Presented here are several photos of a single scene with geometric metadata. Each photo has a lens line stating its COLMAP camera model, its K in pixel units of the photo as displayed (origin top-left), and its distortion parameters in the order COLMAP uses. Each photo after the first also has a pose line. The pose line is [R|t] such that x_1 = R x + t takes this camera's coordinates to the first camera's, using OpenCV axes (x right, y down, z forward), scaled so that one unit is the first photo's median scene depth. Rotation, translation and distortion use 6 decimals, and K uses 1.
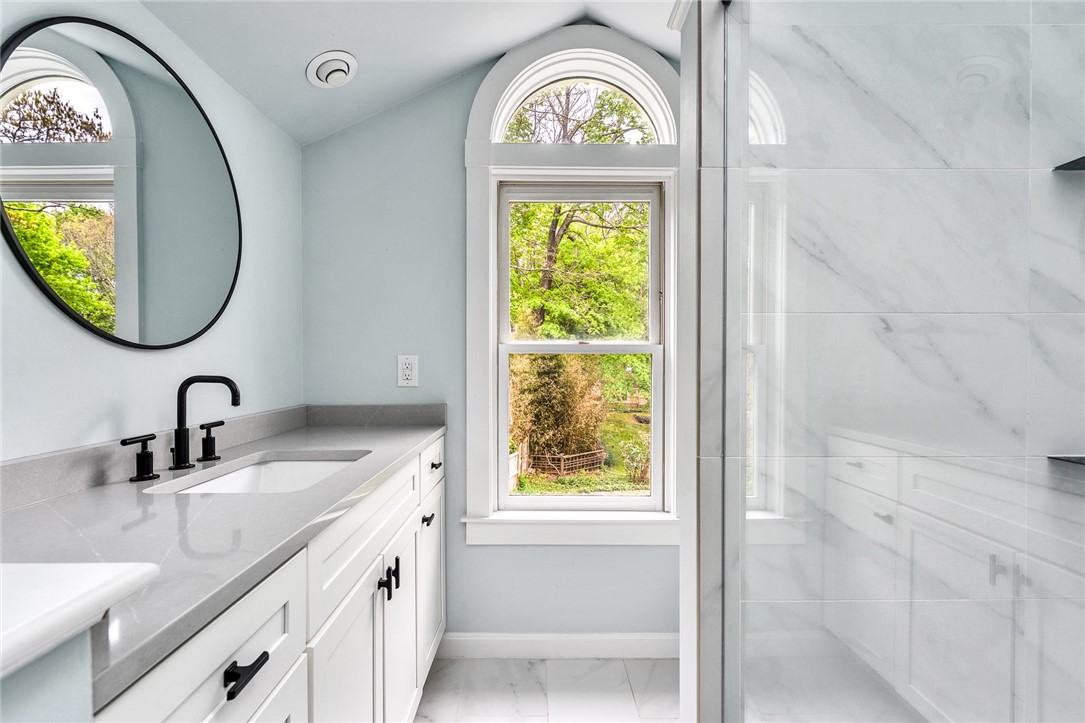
lens RADIAL K [[483.4, 0, 542.5], [0, 483.4, 361.5], [0, 0, 1]] dist [-0.002709, -0.000377]
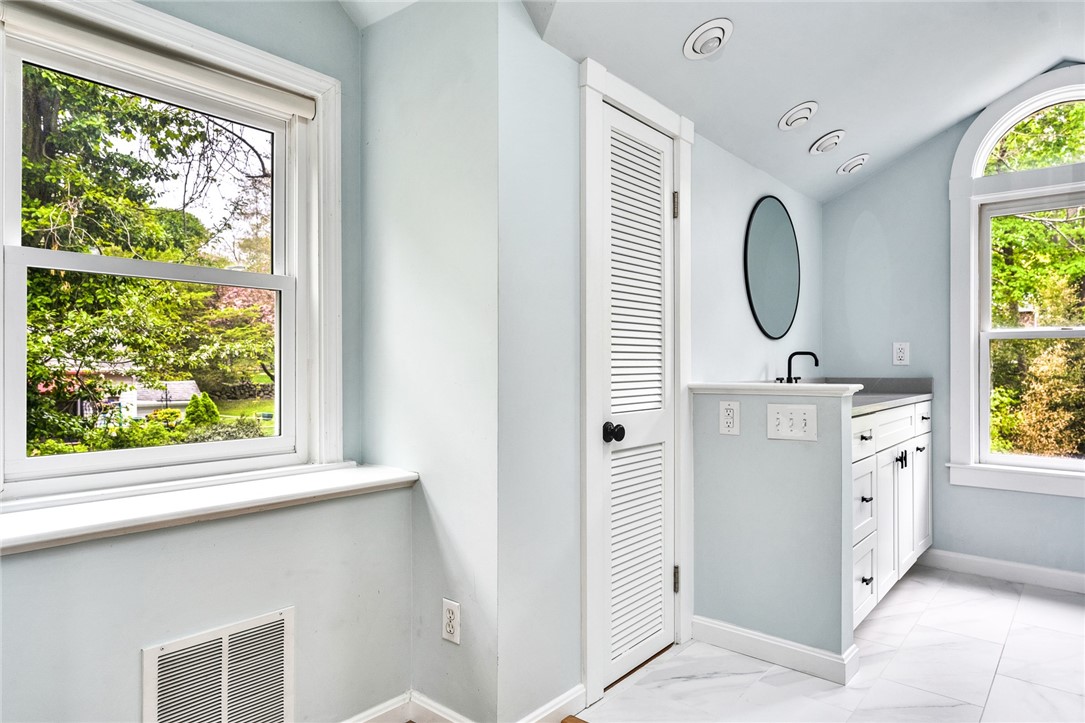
lens RADIAL K [[657.7, 0, 540.7], [0, 657.7, 364.8], [0, 0, 1]] dist [-0.000185, 0.000984]
pose [[0.754508, 0.000345, -0.656291, 0.020145], [-0.000593, 1.000000, -0.000155, 0.005871], [0.656291, 0.000506, 0.754508, -0.123878]]
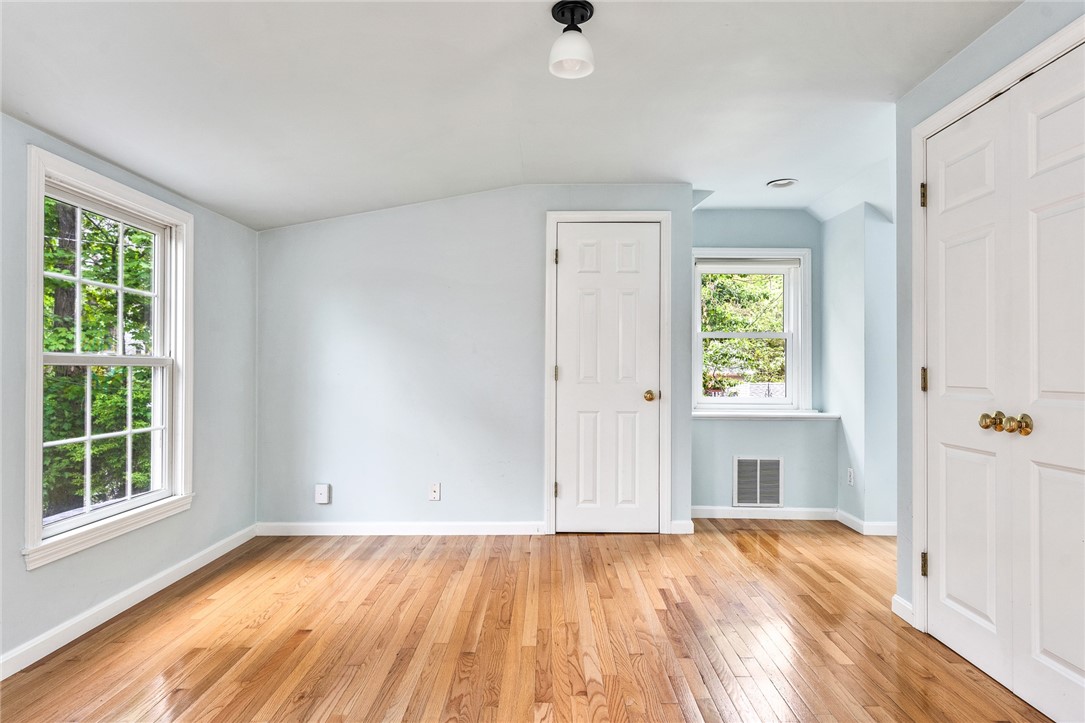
lens RADIAL K [[641.5, 0, 538.0], [0, 641.5, 363.3], [0, 0, 1]] dist [0.000313, -0.000001]
pose [[-0.022215, -0.008753, -0.999715, 0.195773], [-0.006122, 0.999944, -0.008619, 0.006738], [0.999734, 0.005929, -0.022267, -0.169309]]
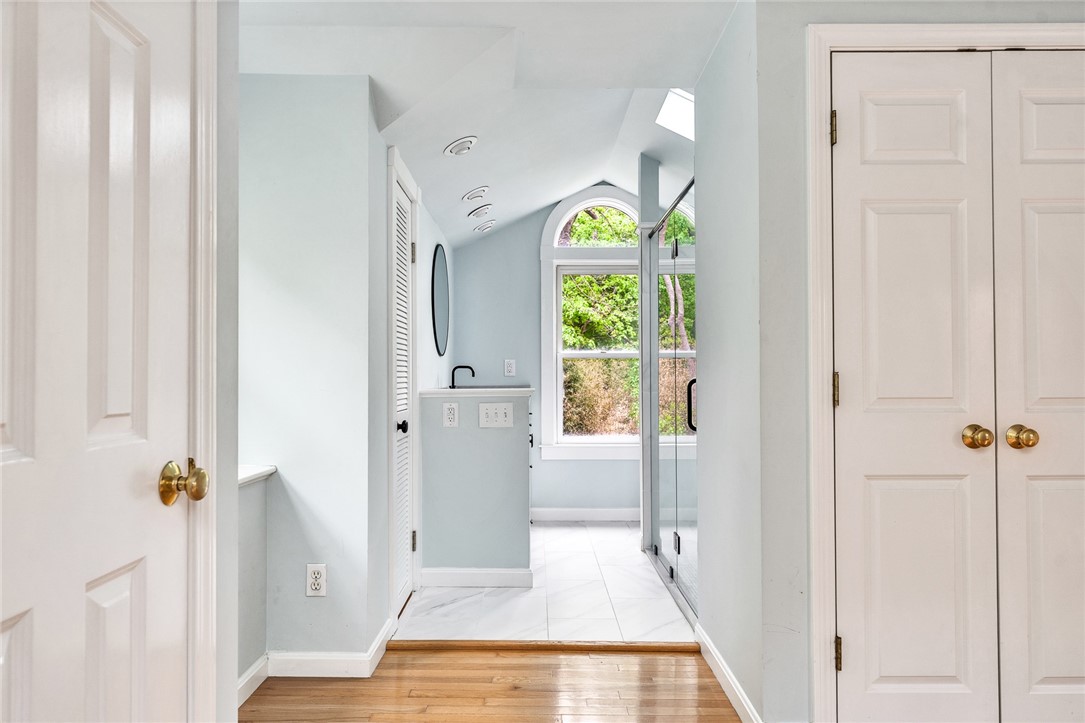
lens RADIAL K [[718.7, 0, 542.5], [0, 718.7, 361.5], [0, 0, 1]] dist [0.001914, 0.000733]
pose [[0.999985, -0.003084, -0.004523, -0.015720], [0.002983, 0.999751, -0.022097, 0.006456], [0.004590, 0.022084, 0.999746, -0.203094]]
